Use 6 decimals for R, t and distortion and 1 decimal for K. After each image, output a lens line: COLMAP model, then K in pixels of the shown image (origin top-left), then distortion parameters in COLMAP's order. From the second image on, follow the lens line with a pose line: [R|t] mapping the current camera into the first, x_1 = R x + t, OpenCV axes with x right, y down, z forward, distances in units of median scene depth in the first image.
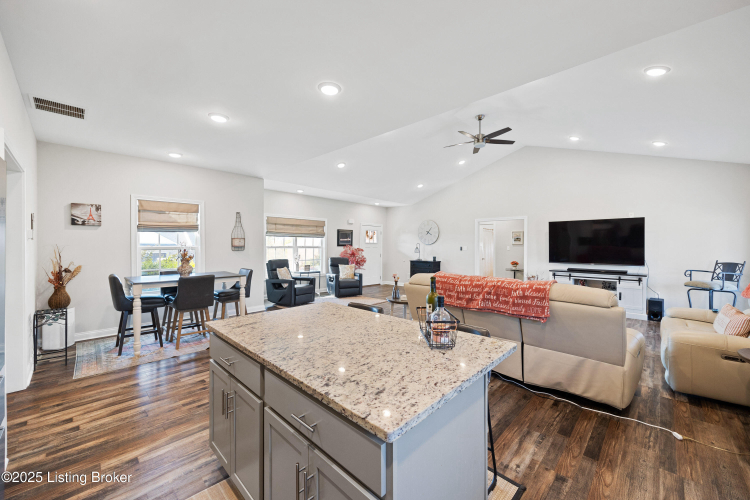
lens RADIAL K [[293.1, 0, 376.7], [0, 293.1, 247.8], [0, 0, 1]] dist [0.004615, -0.001169]
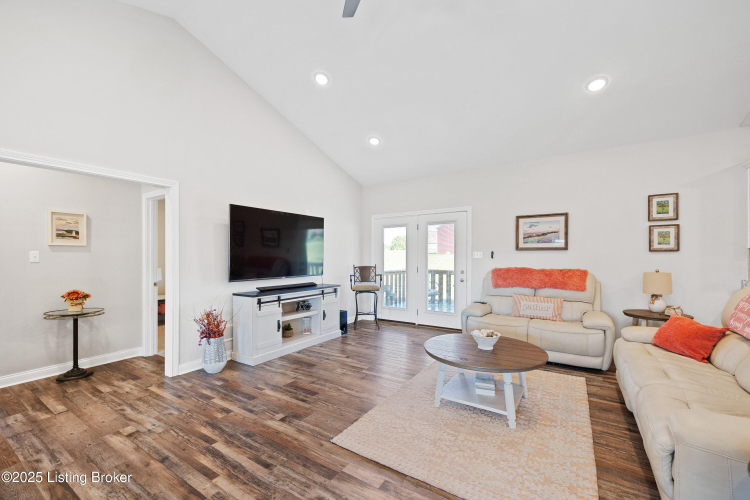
lens RADIAL K [[307.8, 0, 376.1], [0, 307.8, 260.7], [0, 0, 1]] dist [0.006488, -0.000352]
pose [[-0.200524, -0.012091, 0.979614, -0.003104], [0.013716, 0.999791, 0.015148, 0.009238], [-0.979593, 0.016474, -0.200316, 1.010339]]
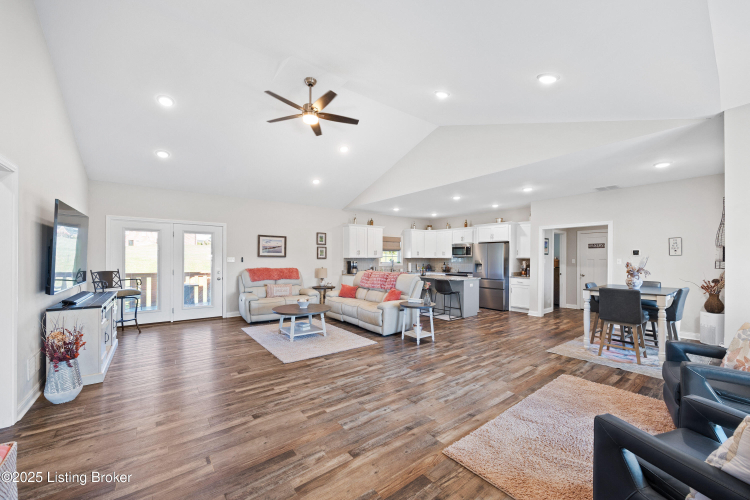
lens RADIAL K [[293.1, 0, 375.9], [0, 293.1, 255.7], [0, 0, 1]] dist [0.004615, -0.001169]
pose [[-0.990705, -0.007139, 0.135840, 0.080055], [-0.006902, 0.999974, 0.002210, -0.011560], [-0.135852, 0.001252, -0.990728, 1.610743]]
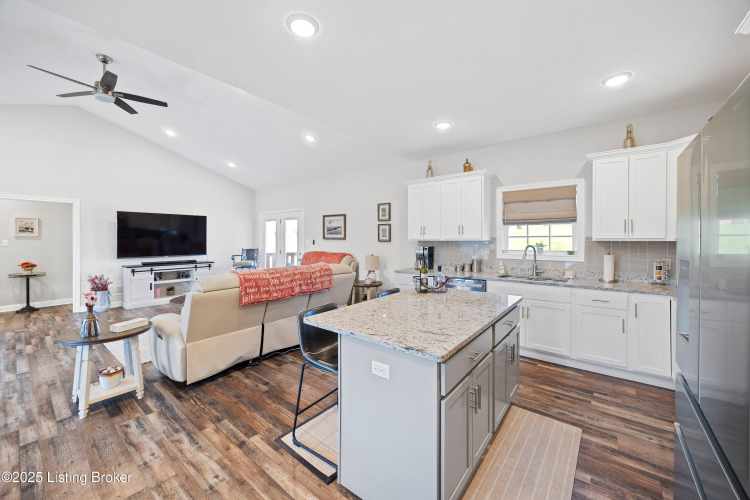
lens RADIAL K [[293.1, 0, 375.4], [0, 293.1, 241.0], [0, 0, 1]] dist [0.004615, -0.001169]
pose [[-0.095529, -0.011017, 0.995366, -0.400547], [0.007906, 0.999899, 0.011826, -0.005799], [-0.995395, 0.008999, -0.095432, 0.392553]]
